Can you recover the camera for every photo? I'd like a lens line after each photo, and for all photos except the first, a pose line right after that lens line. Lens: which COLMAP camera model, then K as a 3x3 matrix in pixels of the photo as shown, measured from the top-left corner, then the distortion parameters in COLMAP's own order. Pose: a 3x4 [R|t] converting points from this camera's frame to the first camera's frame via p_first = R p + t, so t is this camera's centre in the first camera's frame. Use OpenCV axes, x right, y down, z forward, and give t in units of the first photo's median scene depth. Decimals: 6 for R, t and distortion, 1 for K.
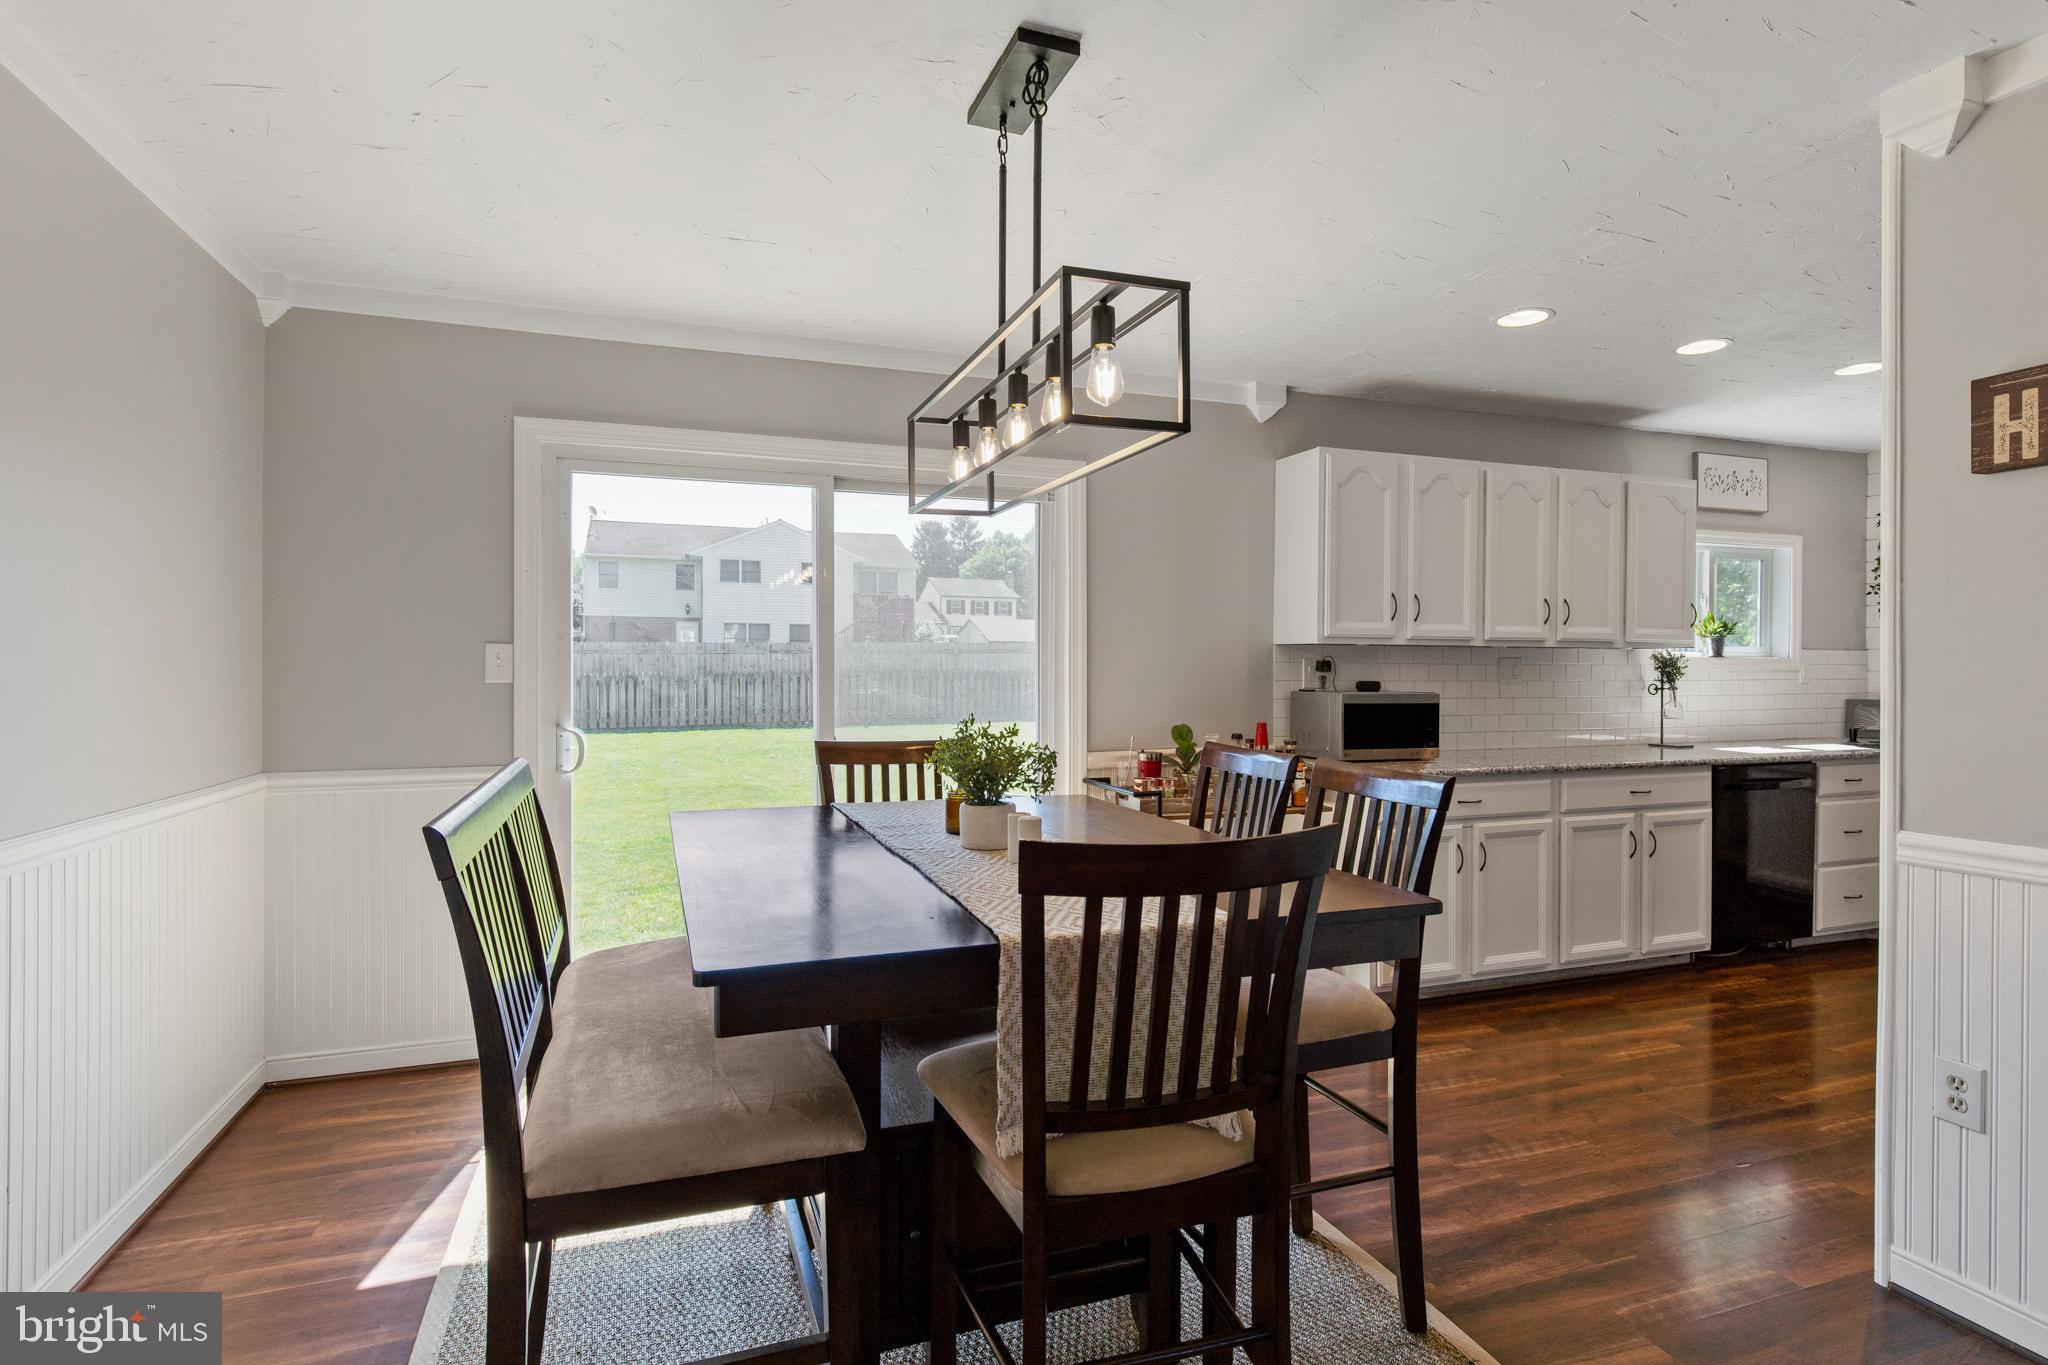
lens RADIAL K [[992.8, 0, 1011.5], [0, 992.8, 672.3], [0, 0, 1]] dist [-0.000416, -0.000477]
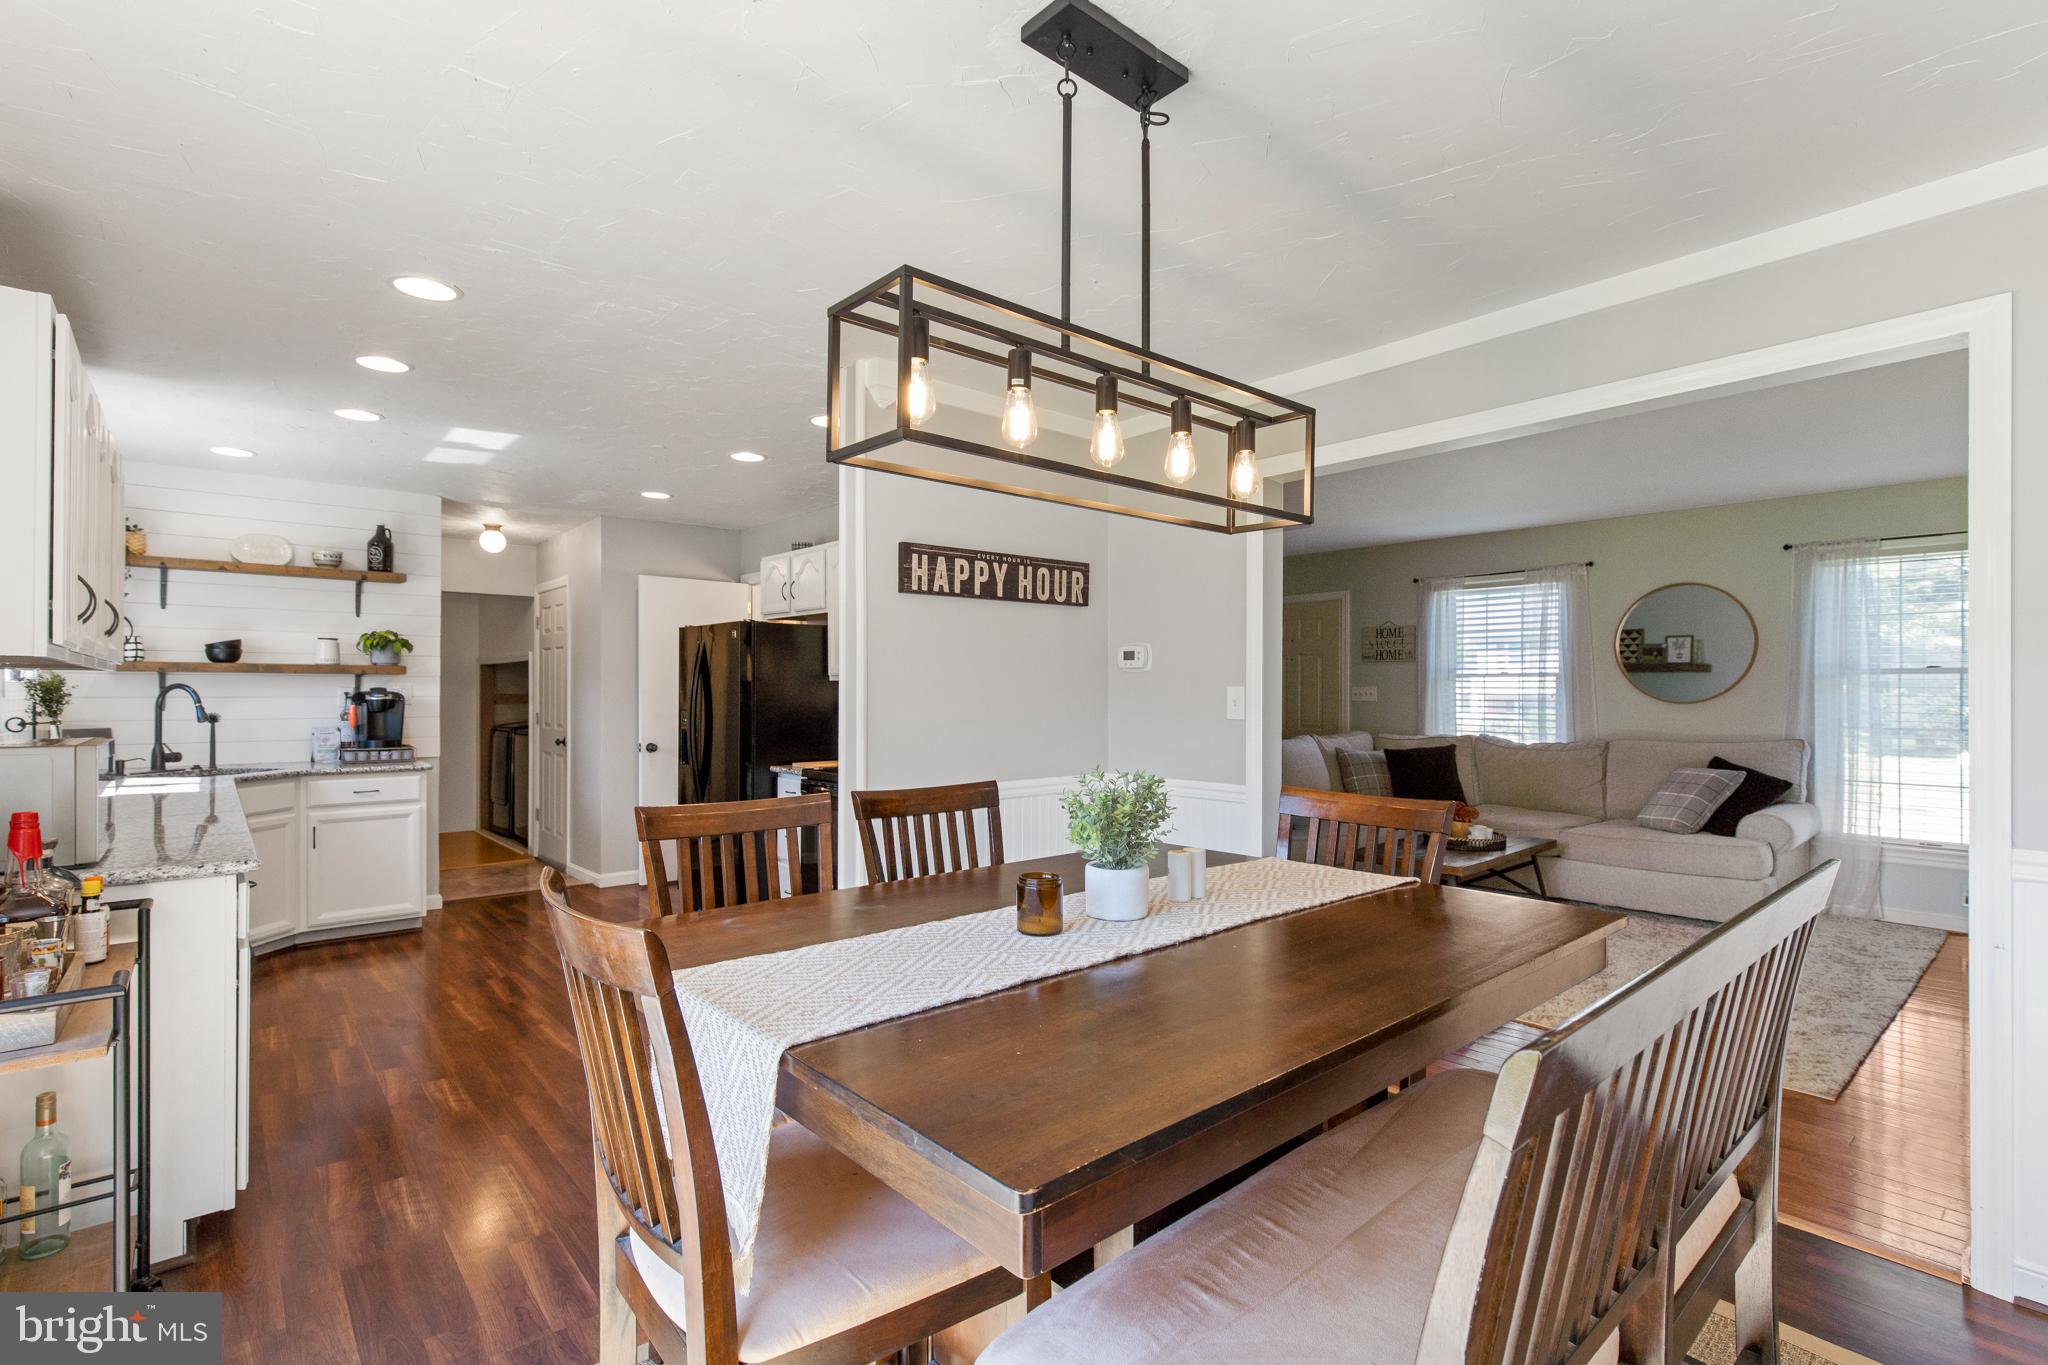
lens RADIAL K [[941.3, 0, 1042.7], [0, 941.3, 691.5], [0, 0, 1]] dist [0.011196, -0.000179]
pose [[-0.387031, -0.002661, 0.922063, -0.336620], [0.003212, 0.999986, 0.004234, -0.008883], [-0.922061, 0.004600, -0.387017, 0.639840]]
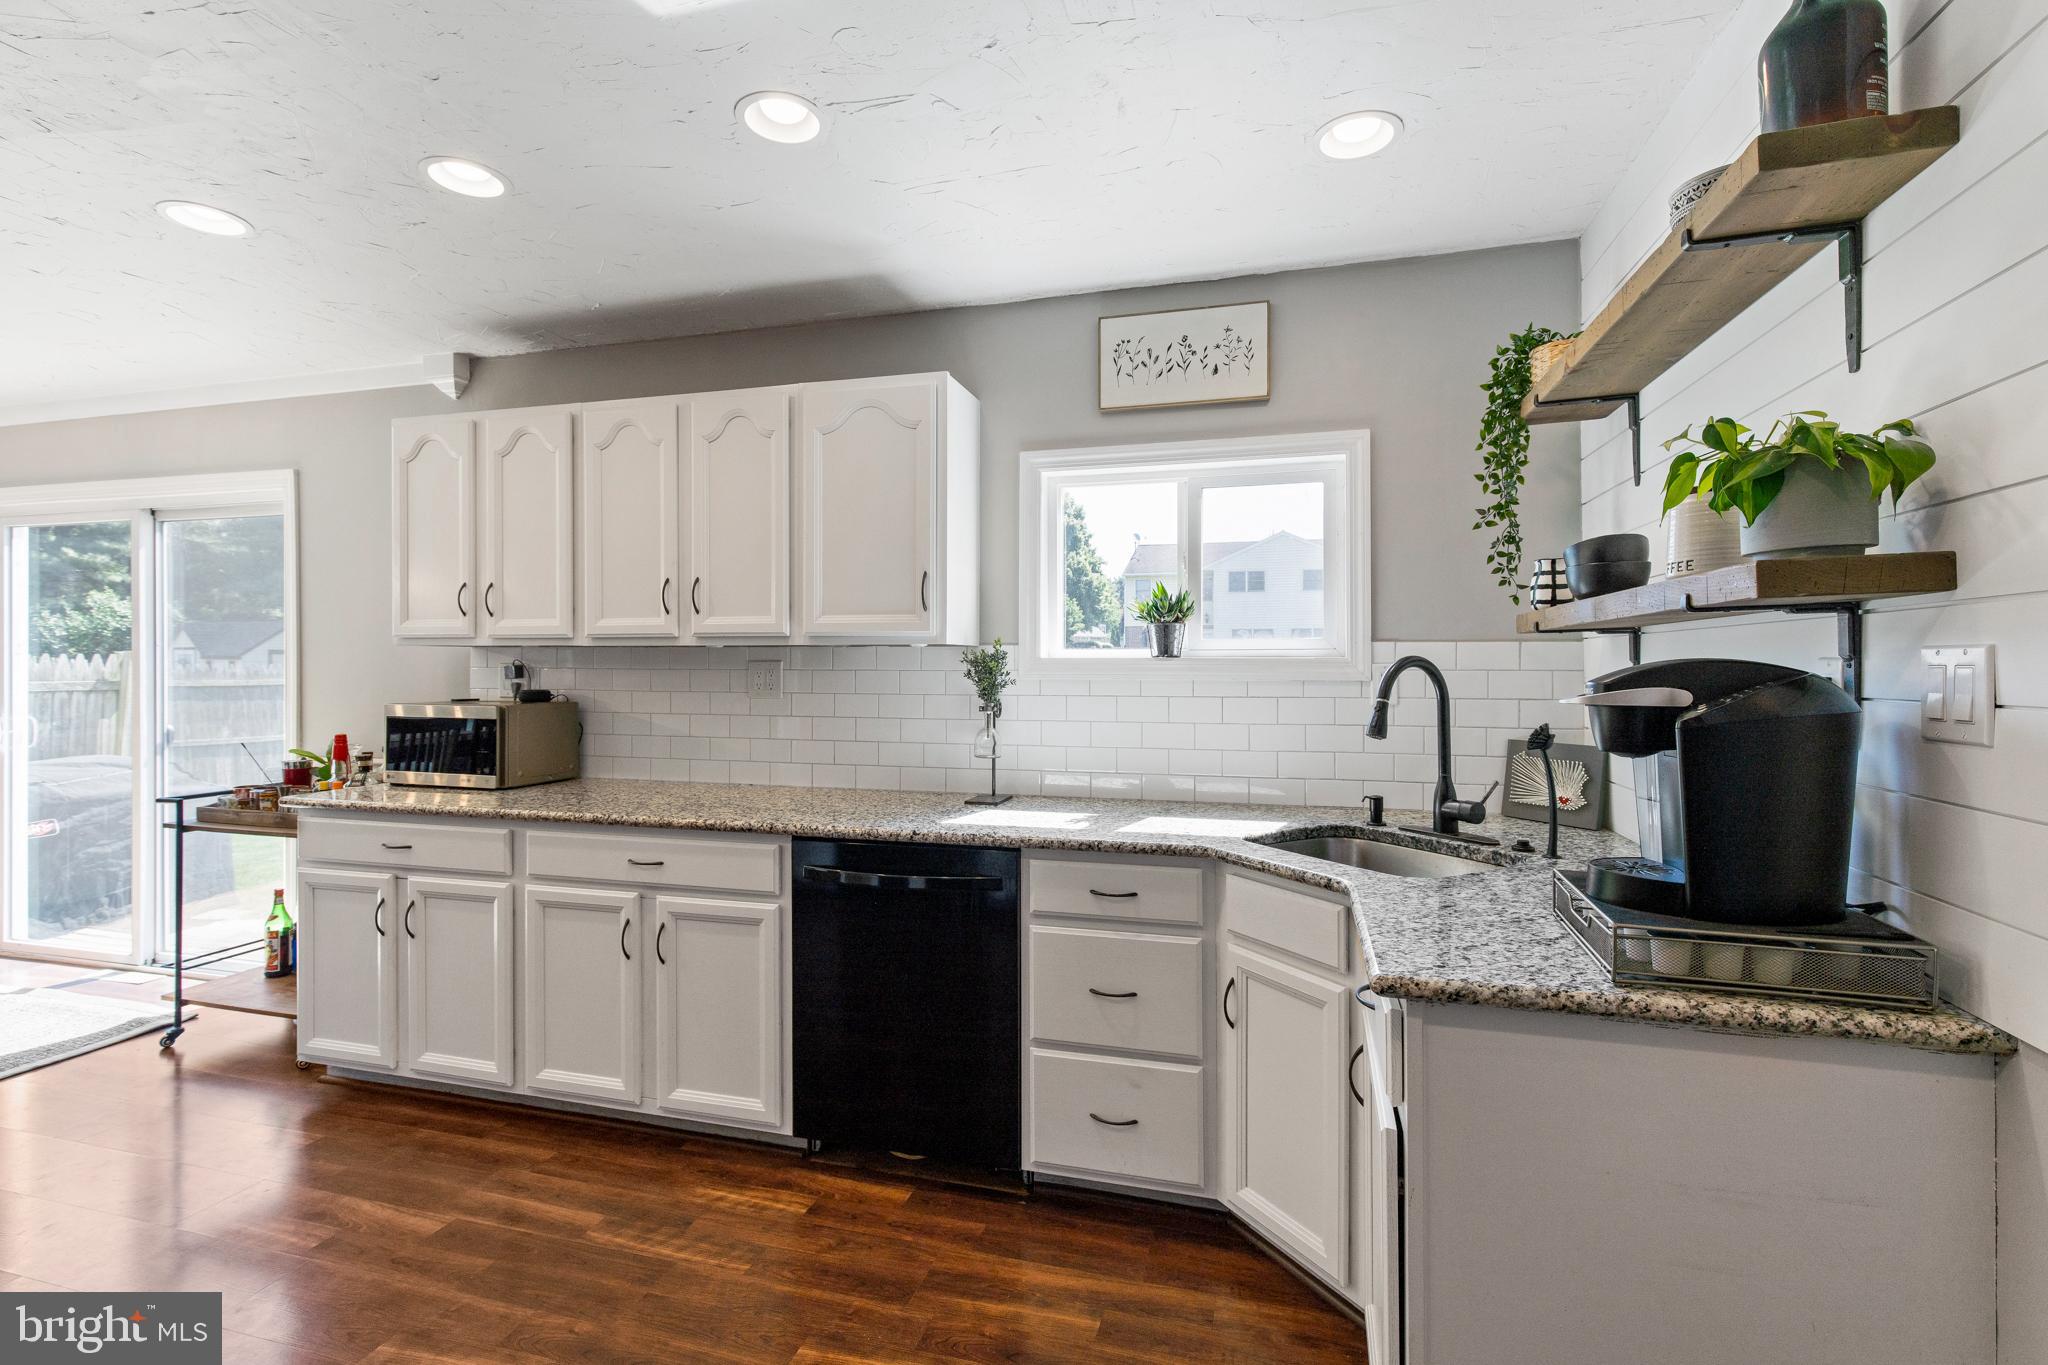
lens RADIAL K [[901.6, 0, 1023.9], [0, 901.6, 668.8], [0, 0, 1]] dist [0.002653, -0.000092]
pose [[0.829960, 0.000283, -0.557823, 1.103061], [-0.003495, 0.999983, -0.004693, -0.006681], [0.557812, 0.005844, 0.829947, 0.597385]]
